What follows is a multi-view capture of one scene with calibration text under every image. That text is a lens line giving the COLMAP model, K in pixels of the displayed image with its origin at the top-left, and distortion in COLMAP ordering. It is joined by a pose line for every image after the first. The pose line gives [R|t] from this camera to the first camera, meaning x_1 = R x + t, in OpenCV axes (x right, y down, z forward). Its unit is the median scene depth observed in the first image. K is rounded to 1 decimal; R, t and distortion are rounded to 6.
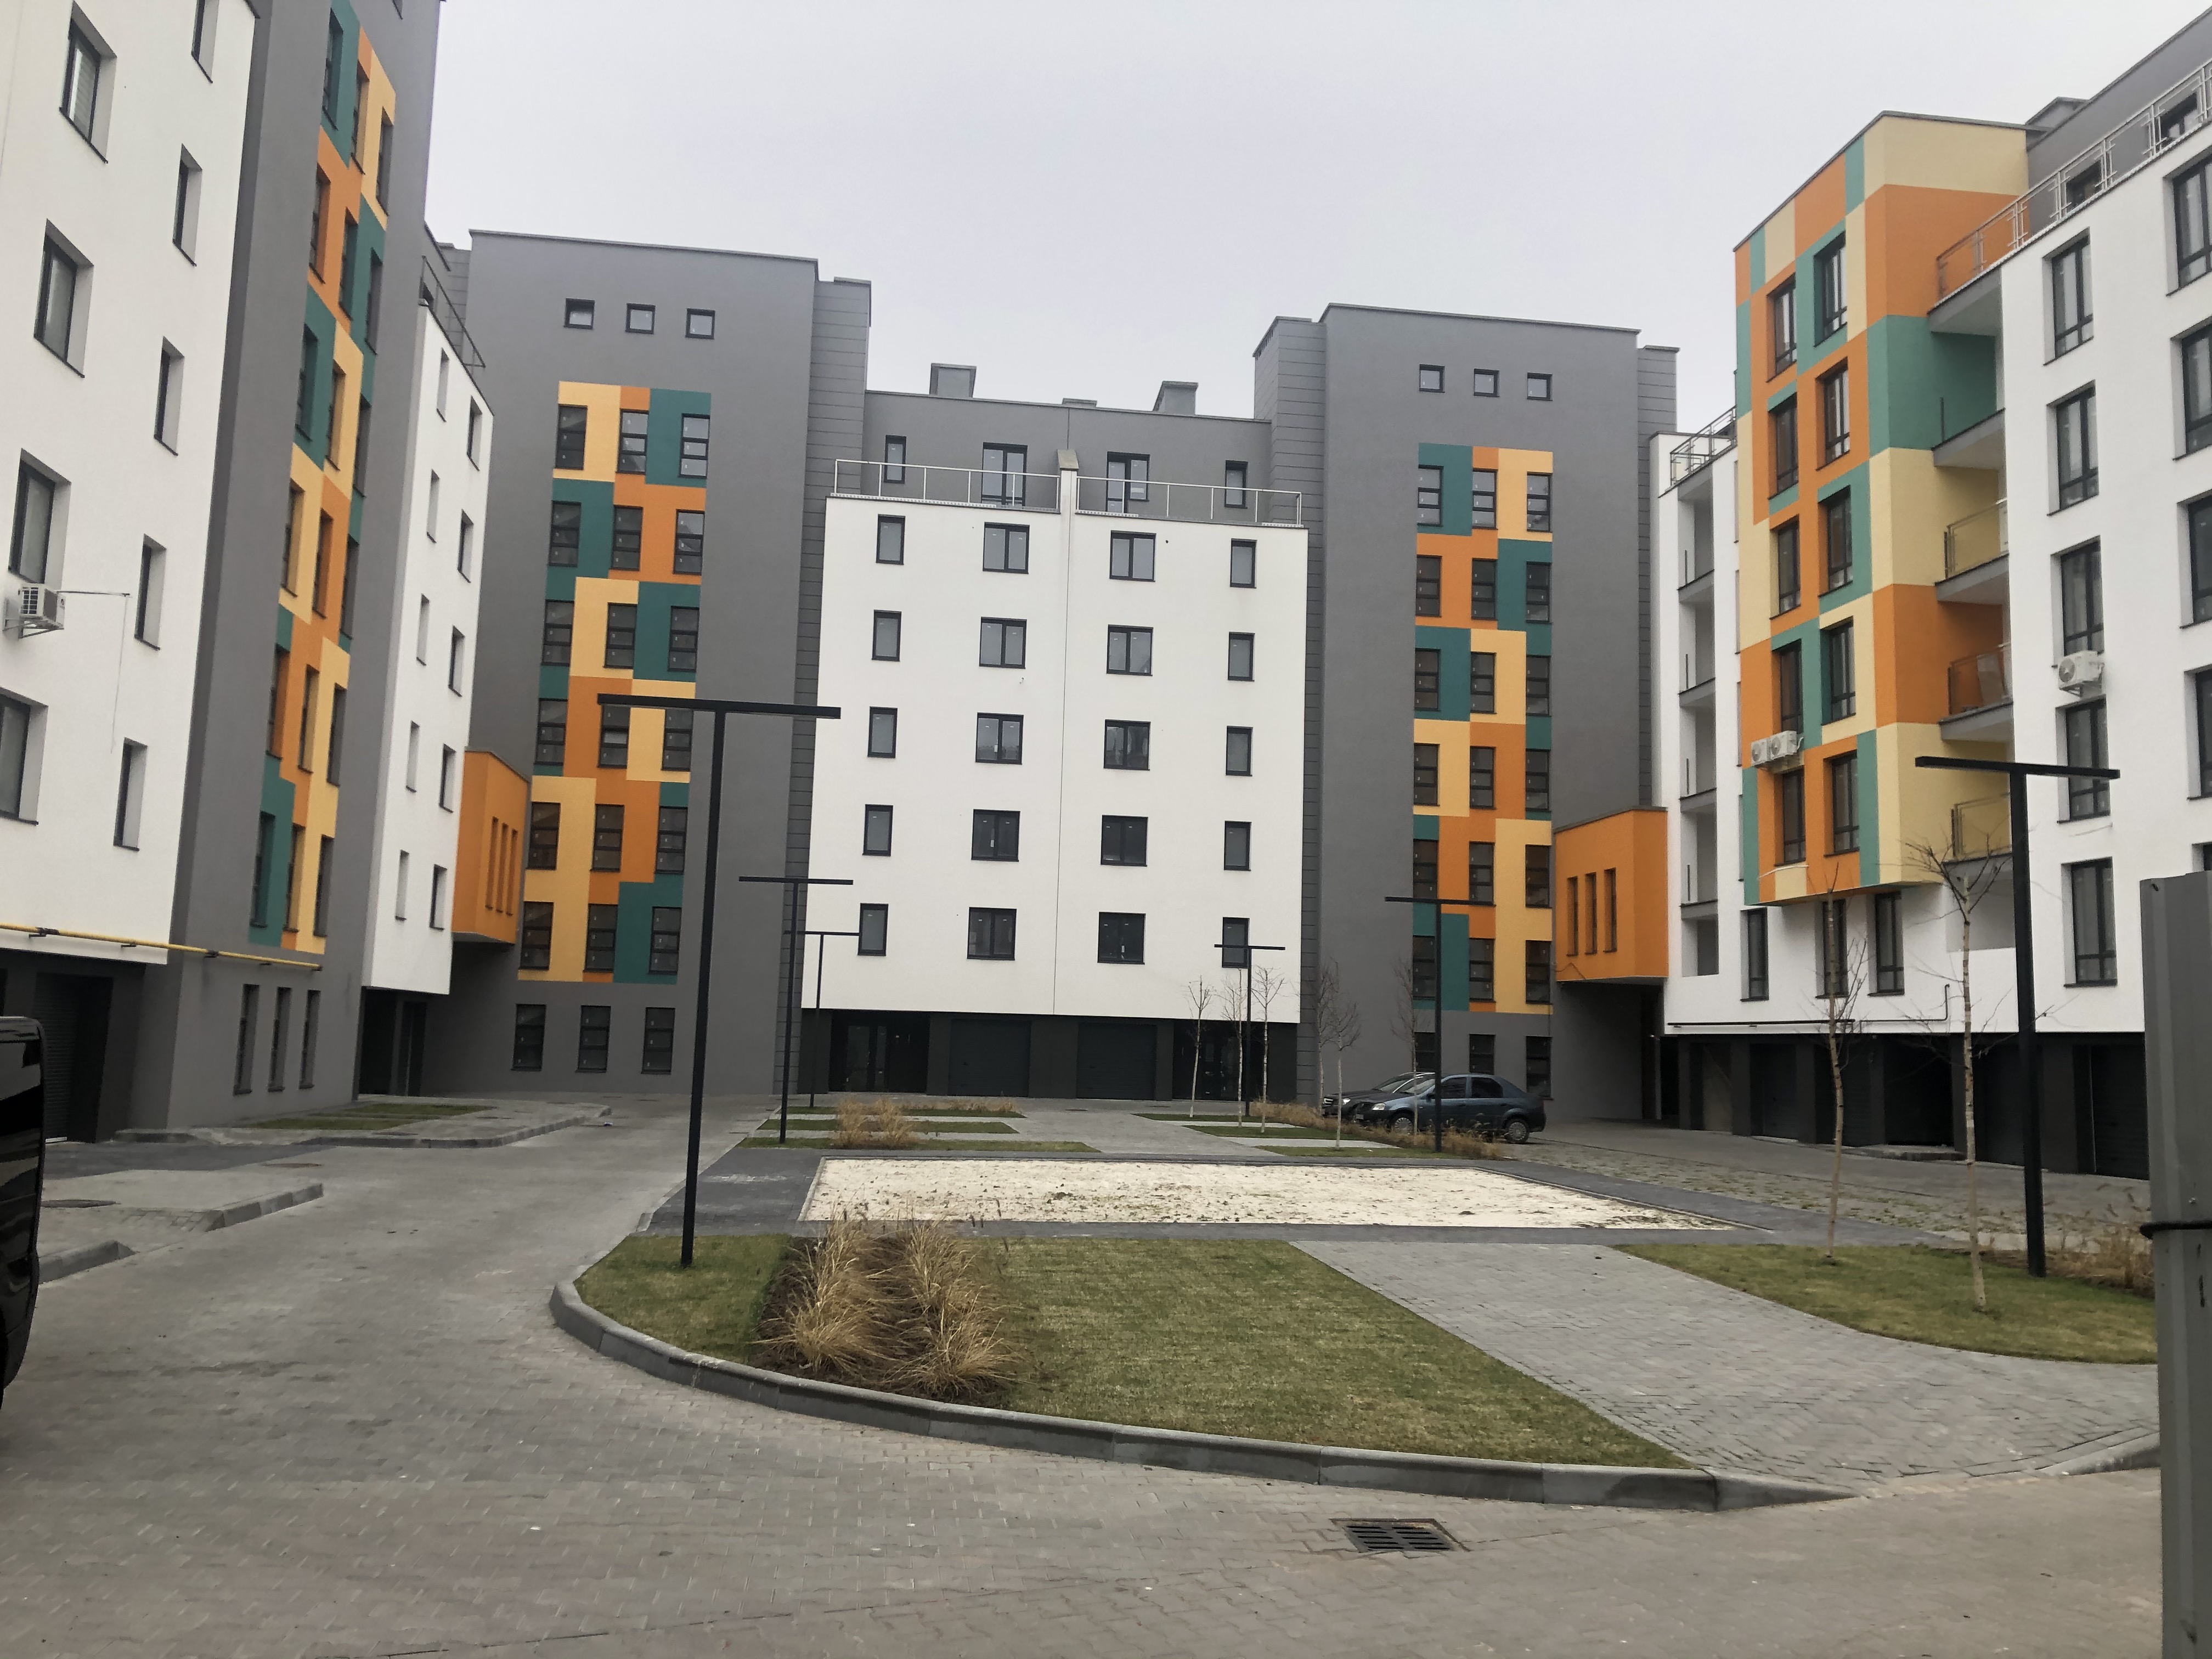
lens RADIAL K [[1797.2, 0, 1106.0], [0, 1797.2, 829.5], [0, 0, 1]] dist [0.014206, -0.003578]
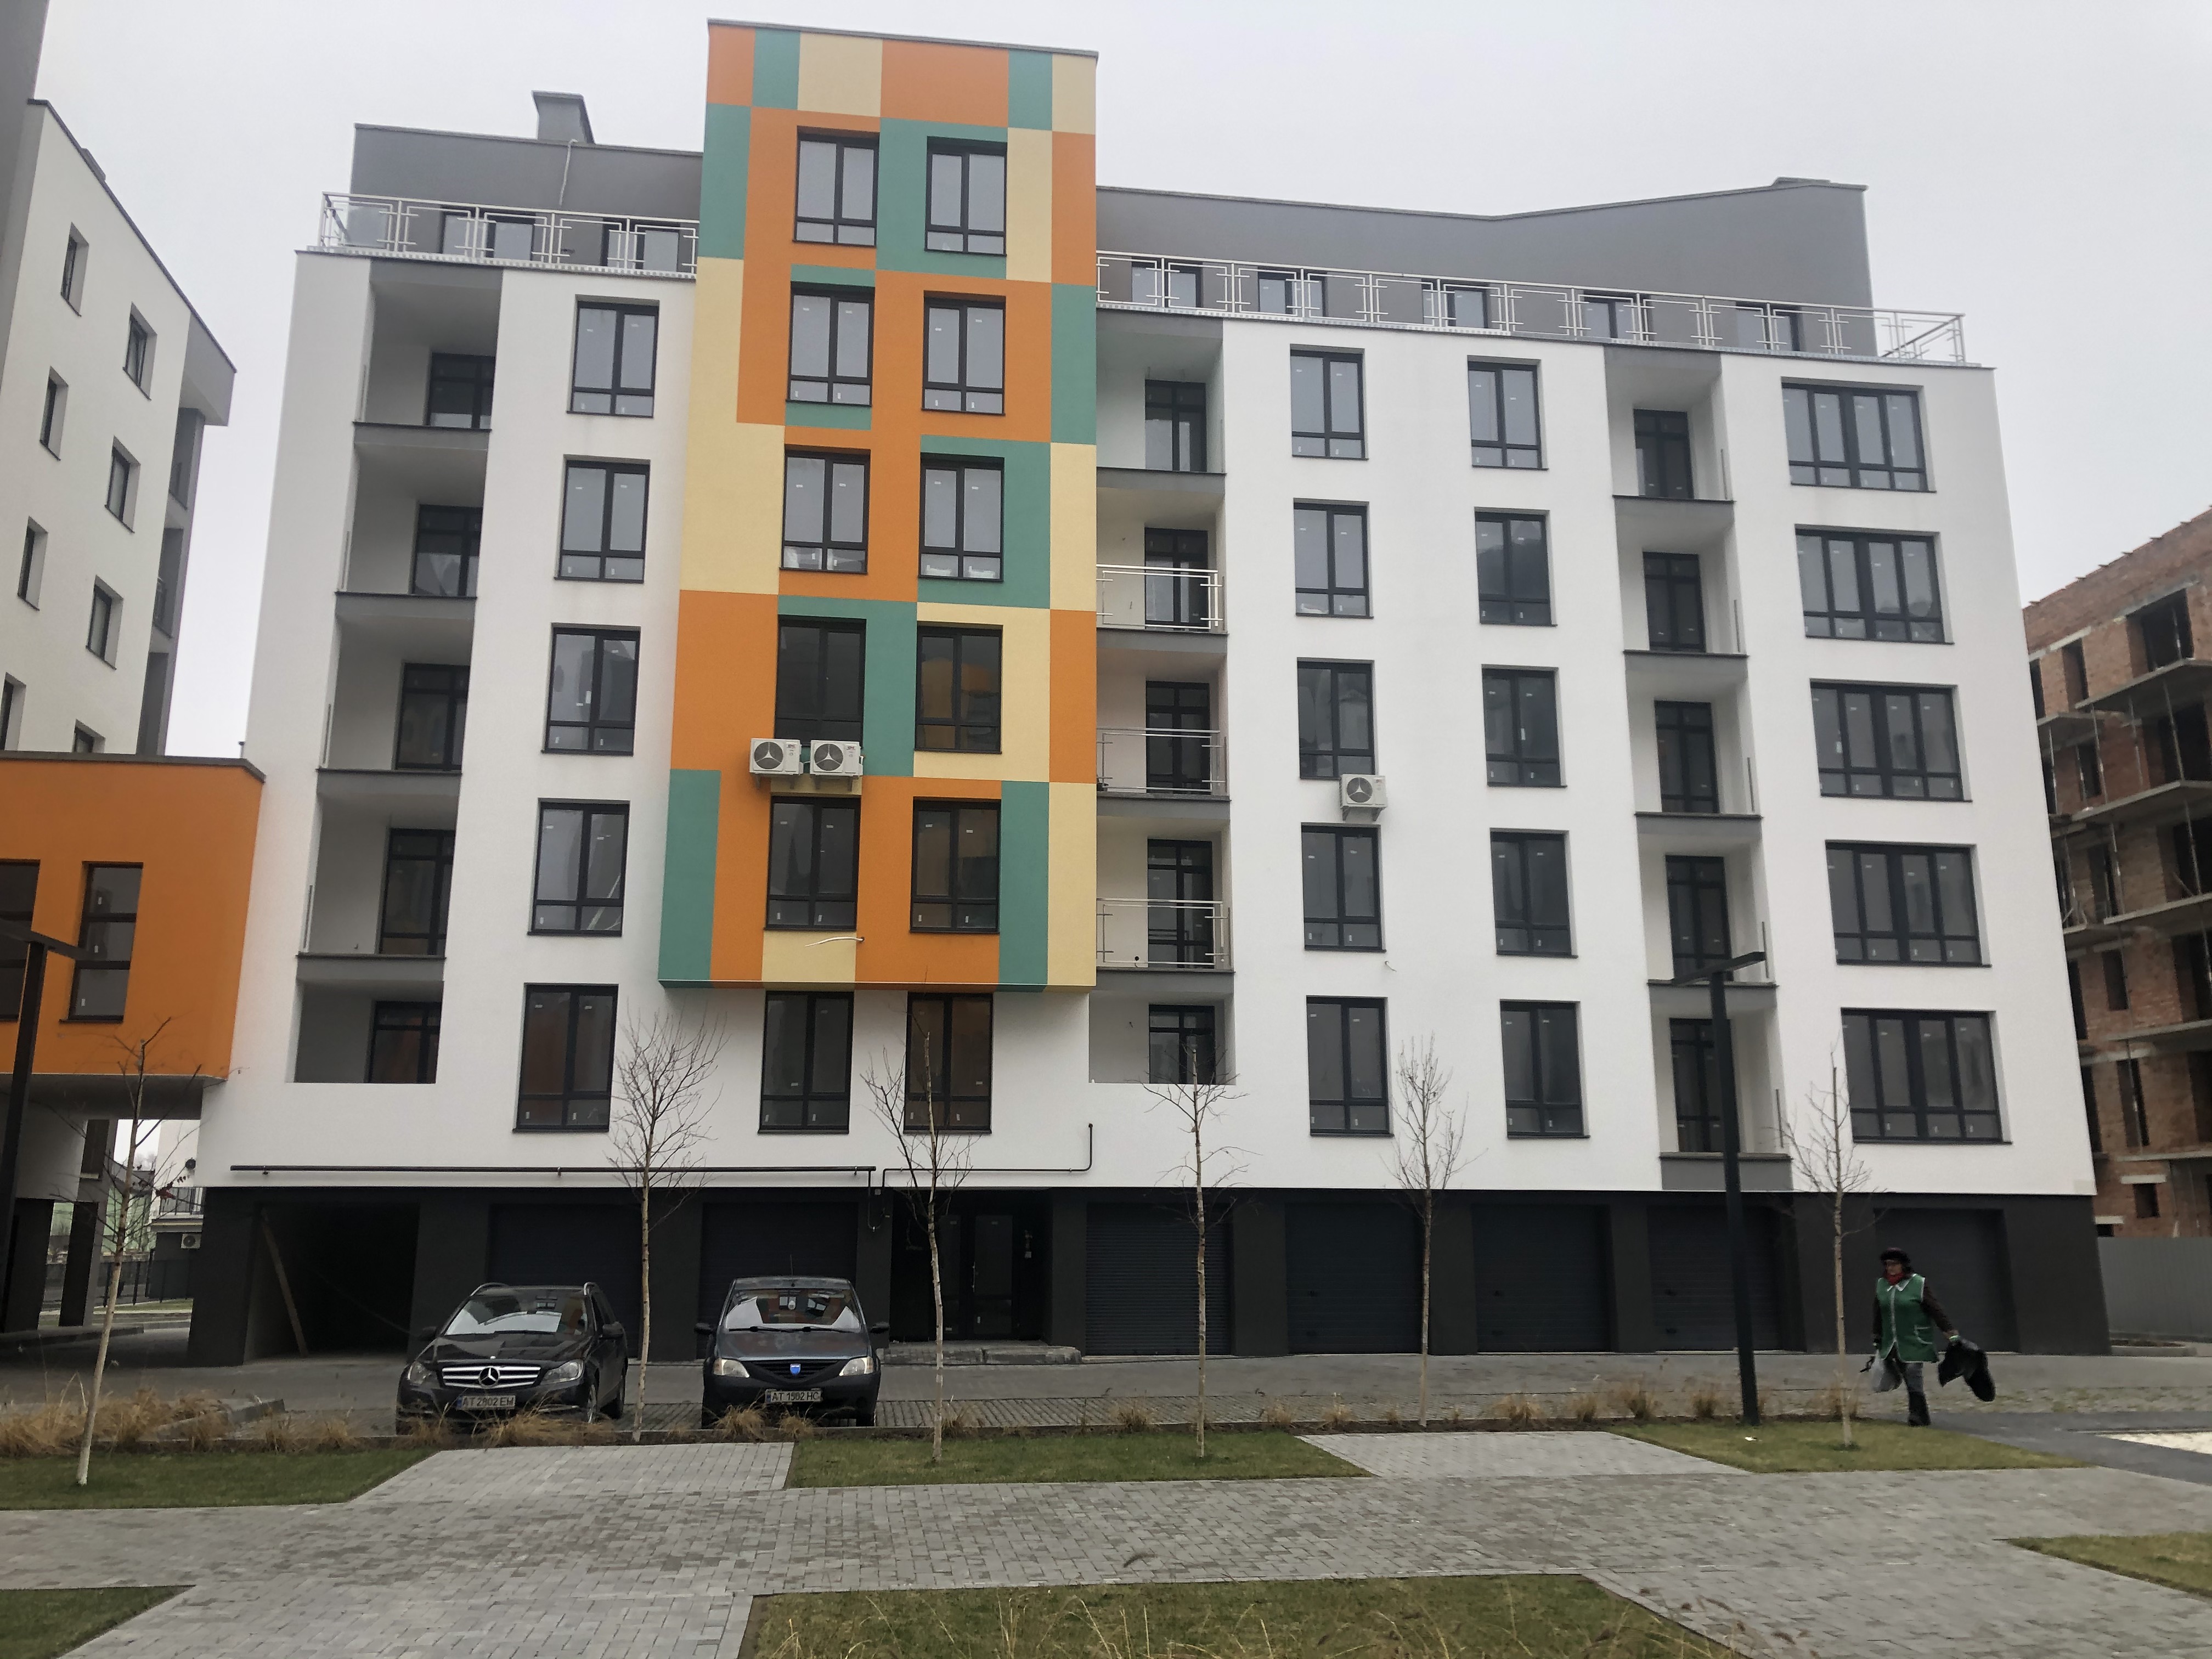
lens RADIAL K [[1855.8, 0, 1106.0], [0, 1855.8, 829.5], [0, 0, 1]] dist [0.007130, 0.000843]
pose [[-0.013912, 0.188320, 0.982009, -0.312078], [-0.119737, 0.974724, -0.188619, 0.099543], [-0.992708, -0.120207, 0.008989, 0.889082]]
